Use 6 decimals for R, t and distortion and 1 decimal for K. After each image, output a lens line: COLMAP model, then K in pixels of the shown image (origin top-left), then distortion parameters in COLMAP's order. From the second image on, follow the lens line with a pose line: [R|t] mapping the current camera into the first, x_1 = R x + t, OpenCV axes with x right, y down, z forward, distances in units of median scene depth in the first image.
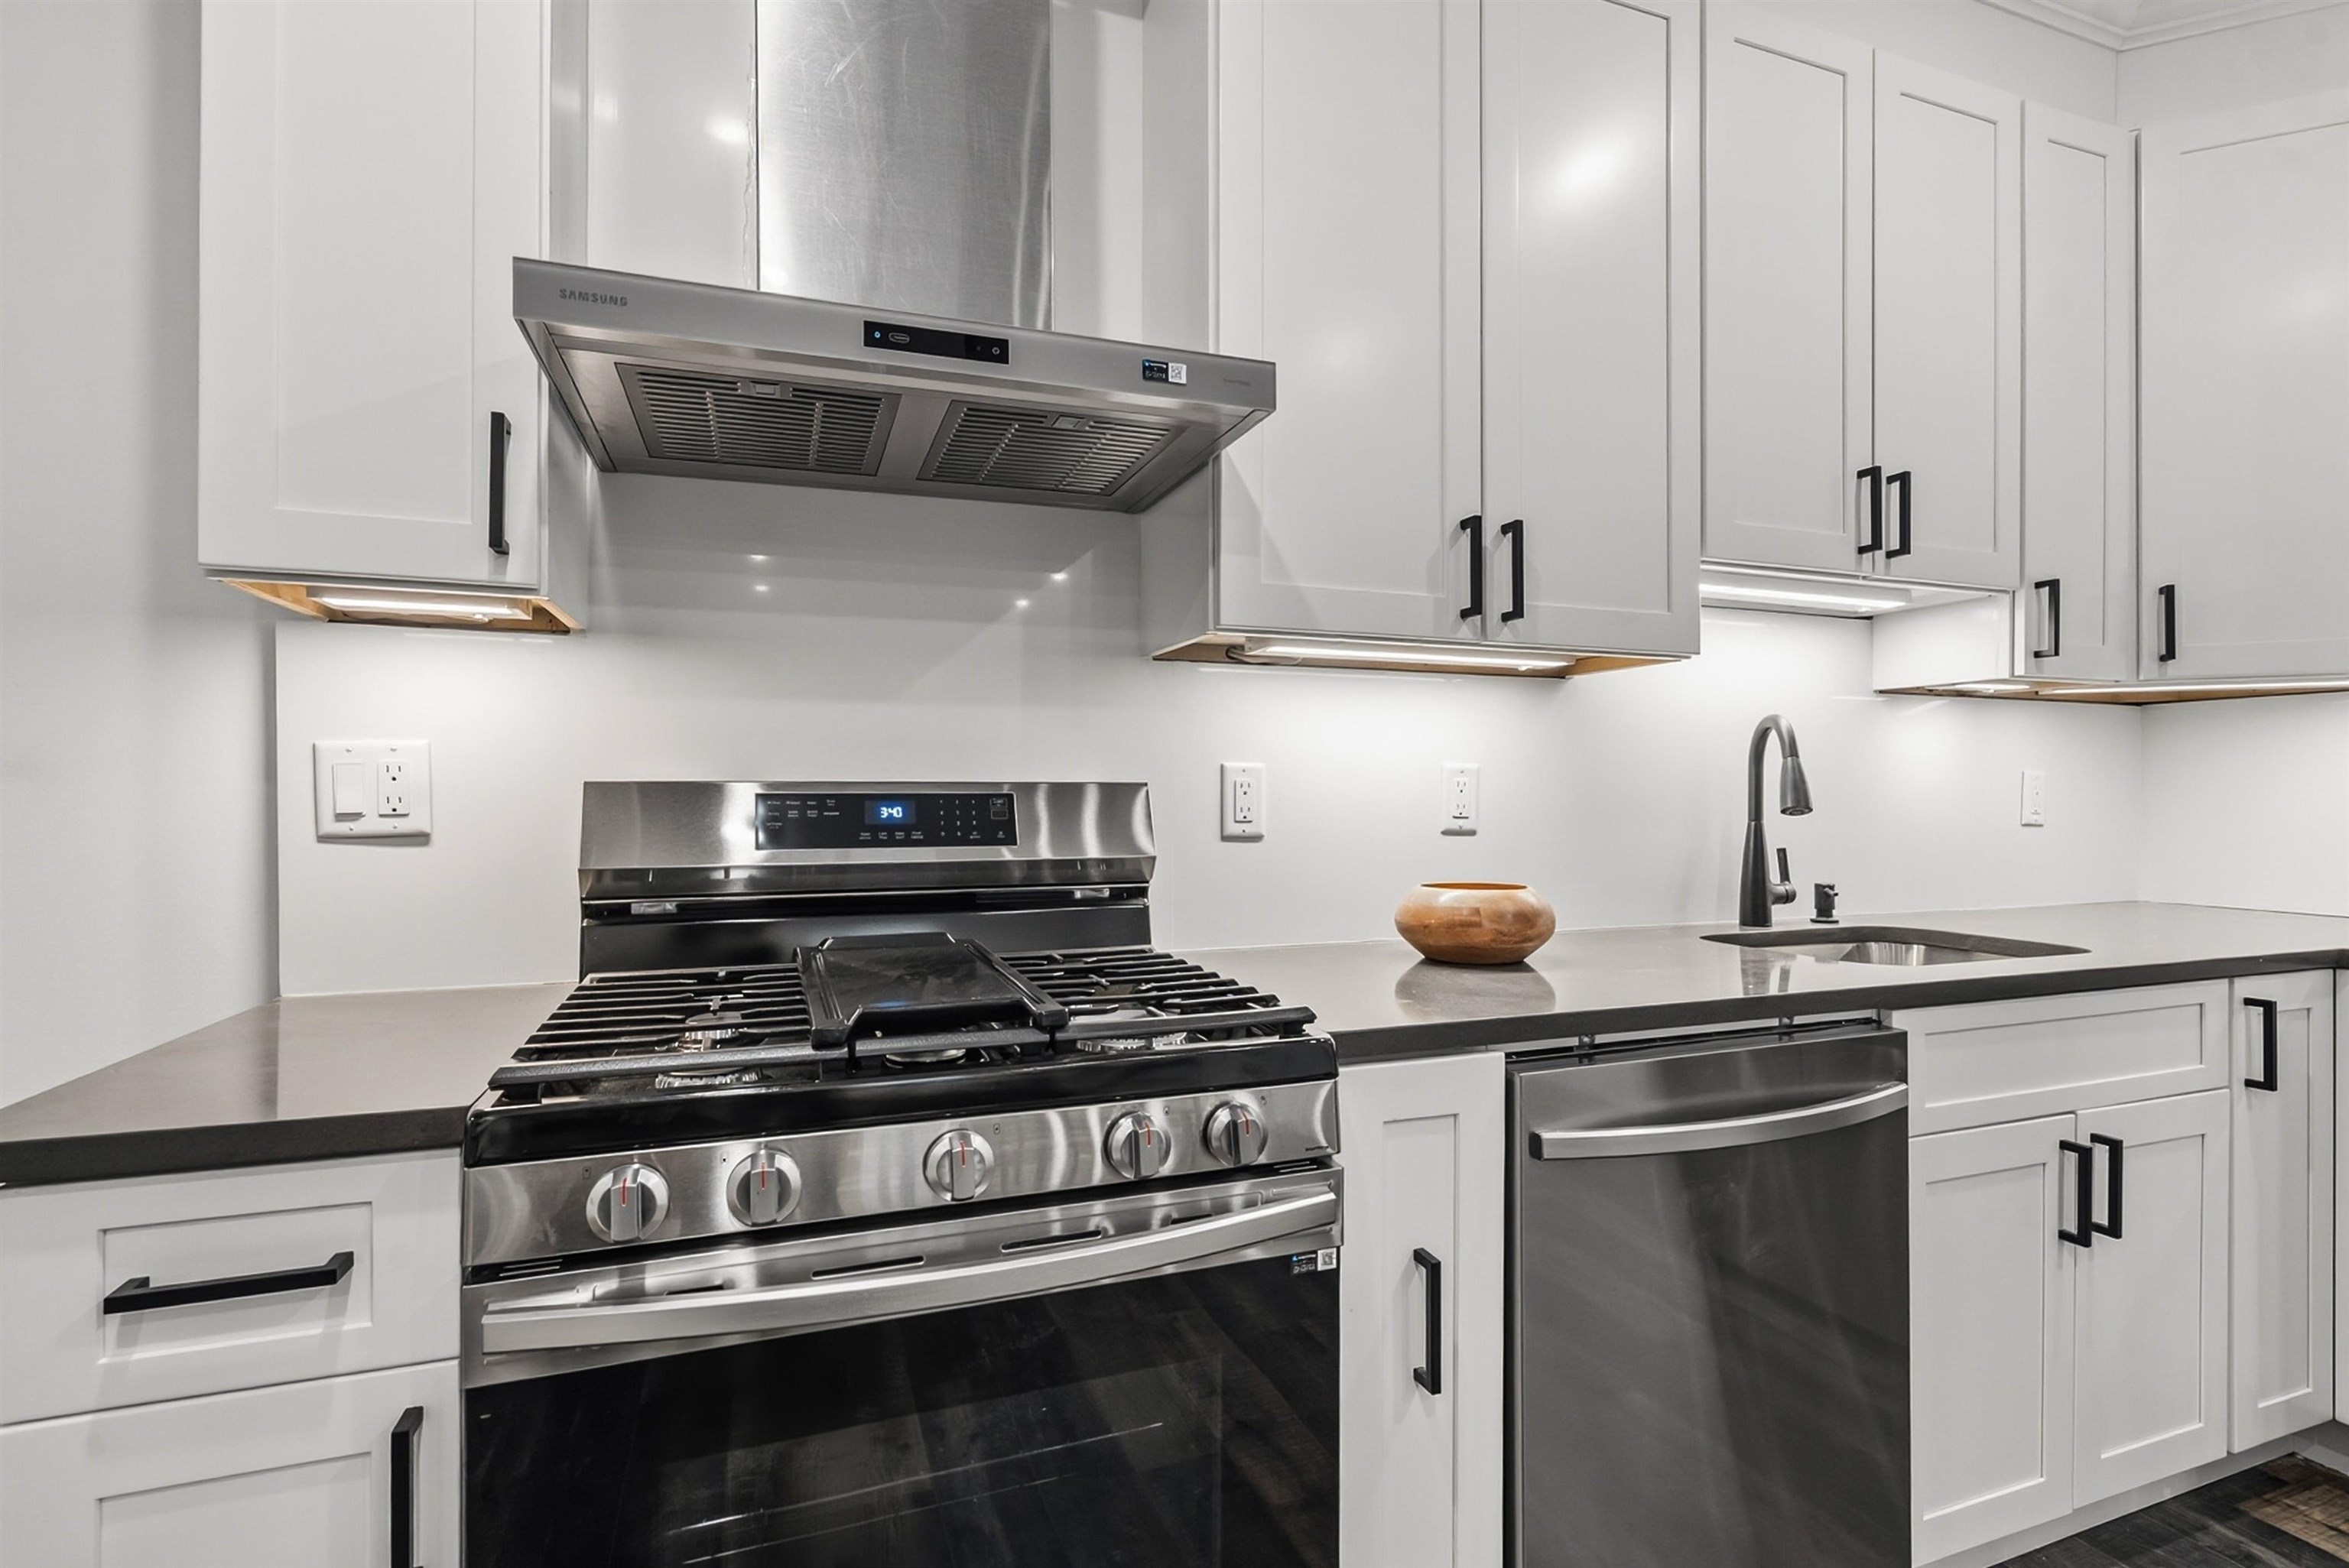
lens RADIAL K [[1094.4, 0, 1174.5], [0, 1094.4, 784.0], [0, 0, 1]] dist [0.000985, 0.000325]
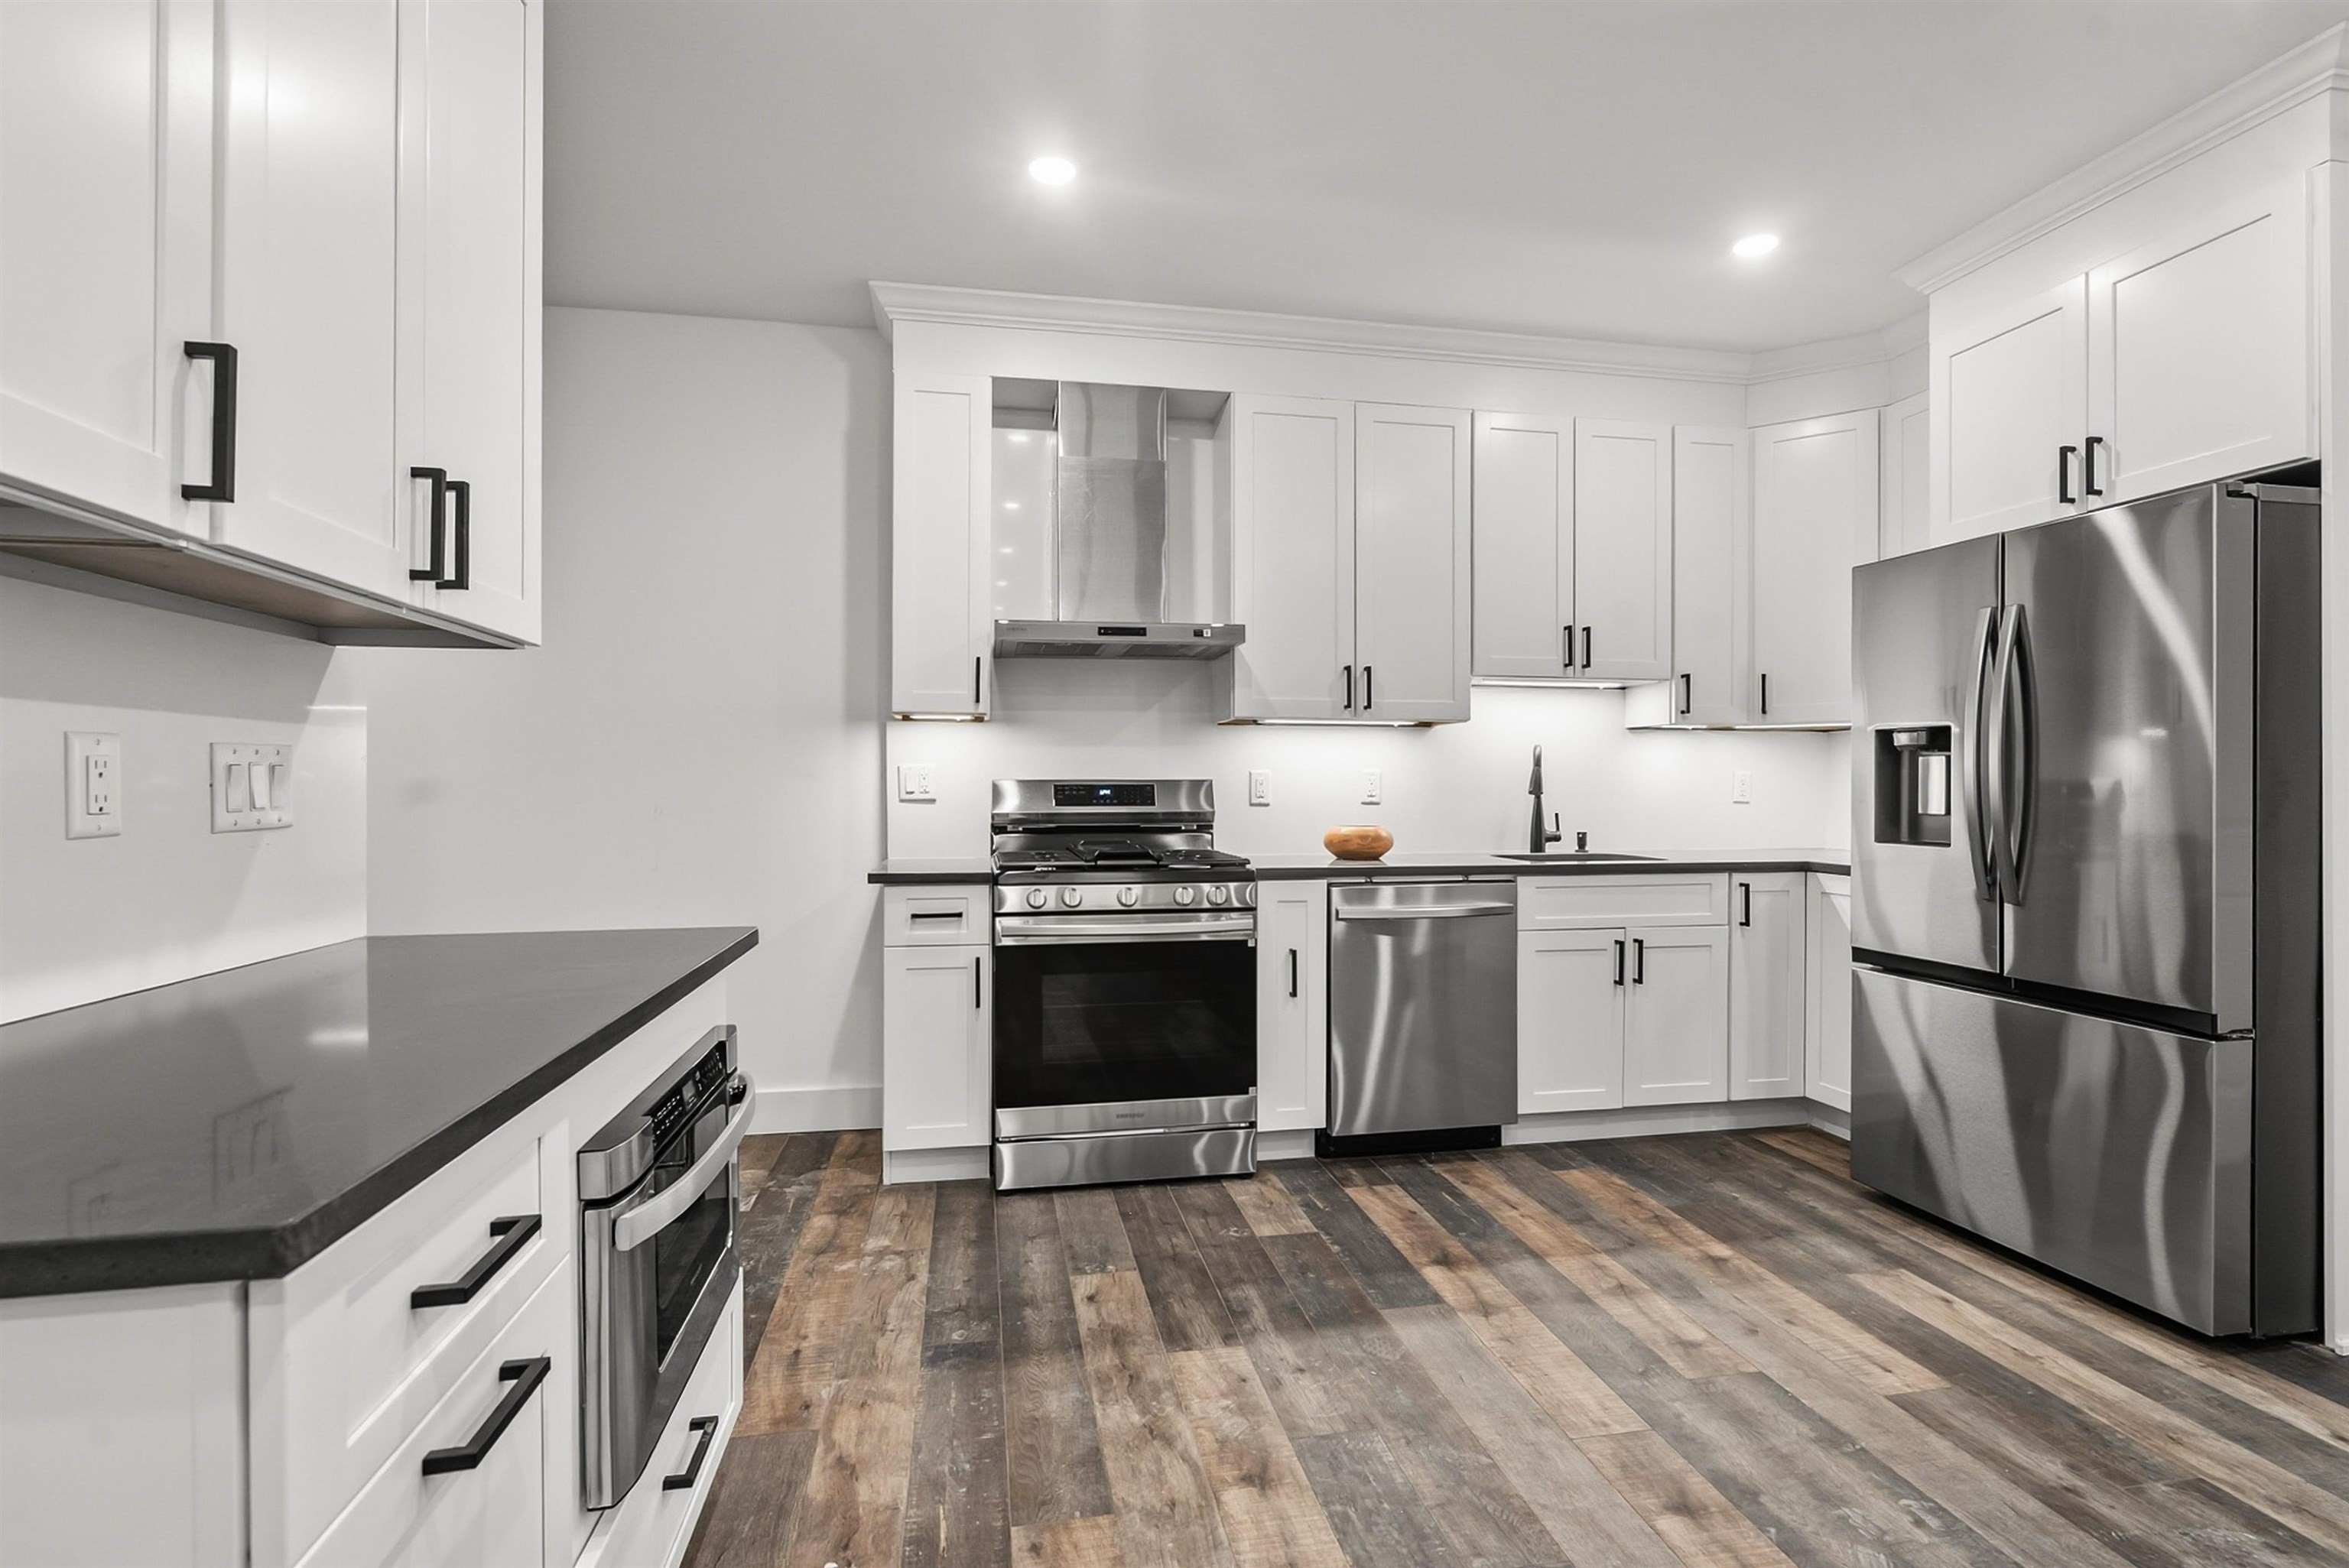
lens RADIAL K [[1082.1, 0, 1174.5], [0, 1082.1, 784.0], [0, 0, 1]] dist [-0.000882, 0.000149]
pose [[0.985133, 0.000448, -0.171795, 0.315040], [0.001079, 0.999961, 0.008798, -0.013280], [0.171792, -0.008853, 0.985093, -1.377979]]
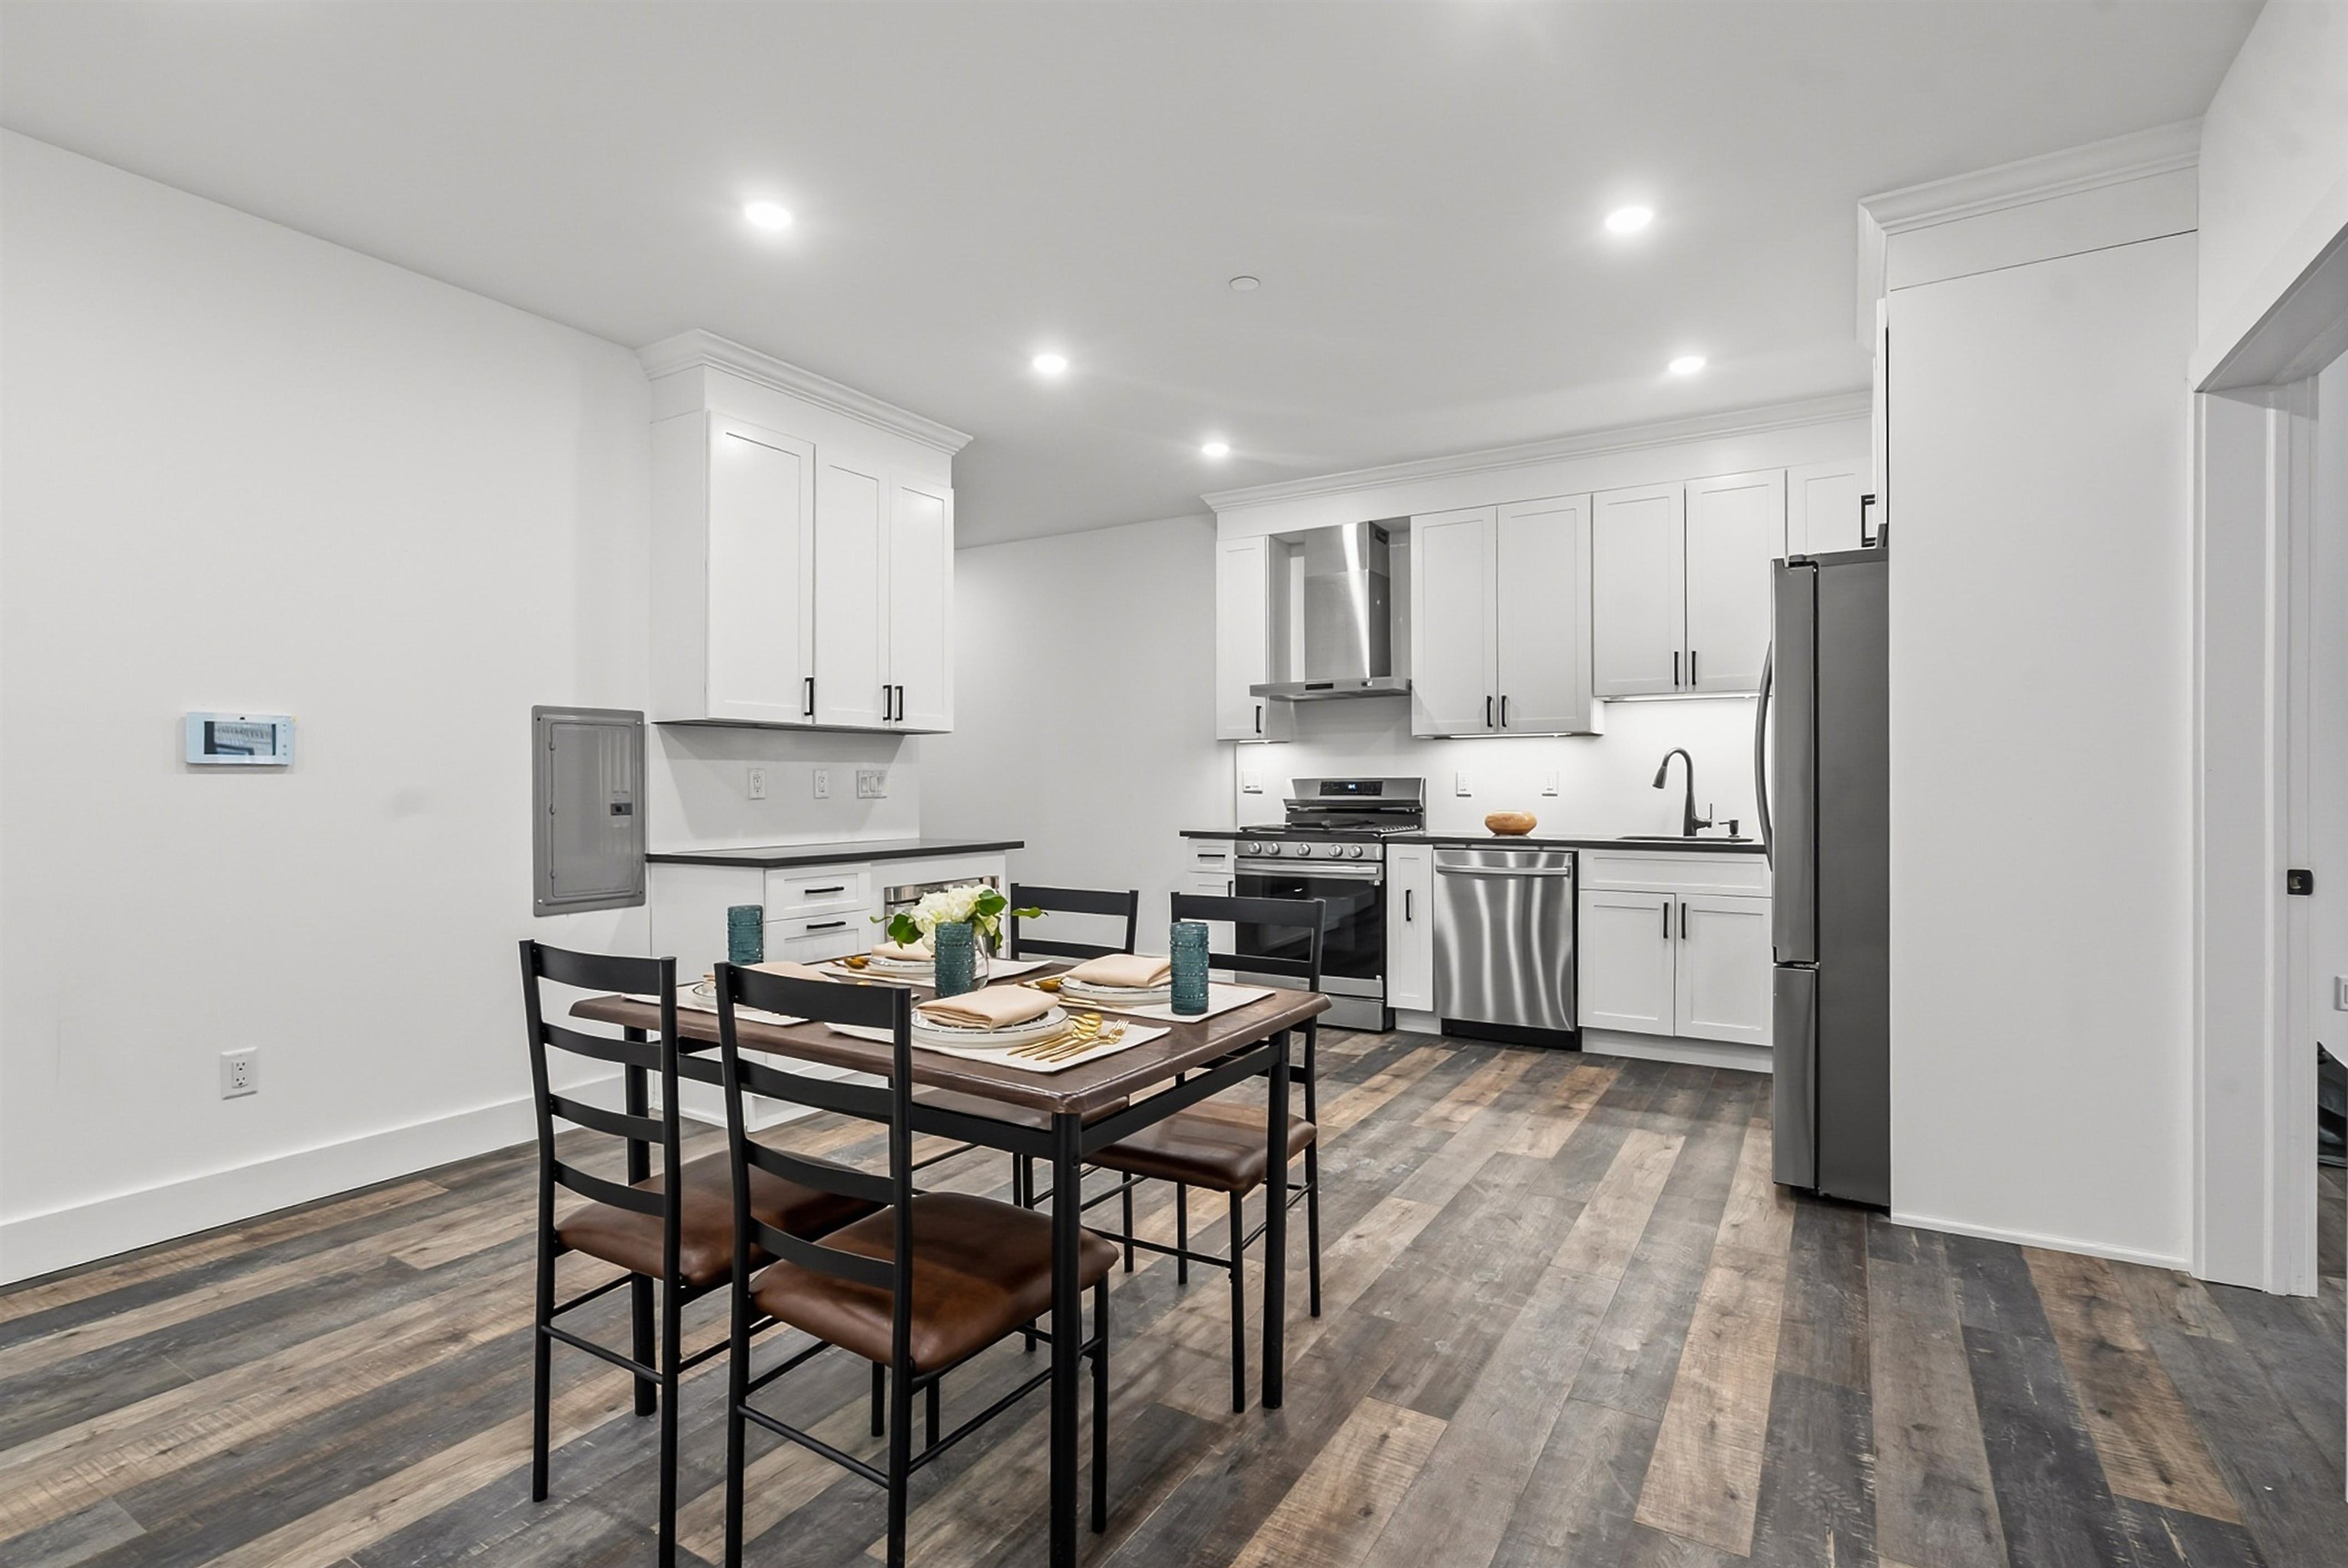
lens RADIAL K [[1093.9, 0, 1174.0], [0, 1093.9, 784.0], [0, 0, 1]] dist [0.000985, 0.000325]
pose [[0.616958, -0.001968, -0.786994, 2.340304], [0.011982, 0.999904, 0.006893, -0.015374], [0.786905, -0.013683, 0.616923, -1.808845]]
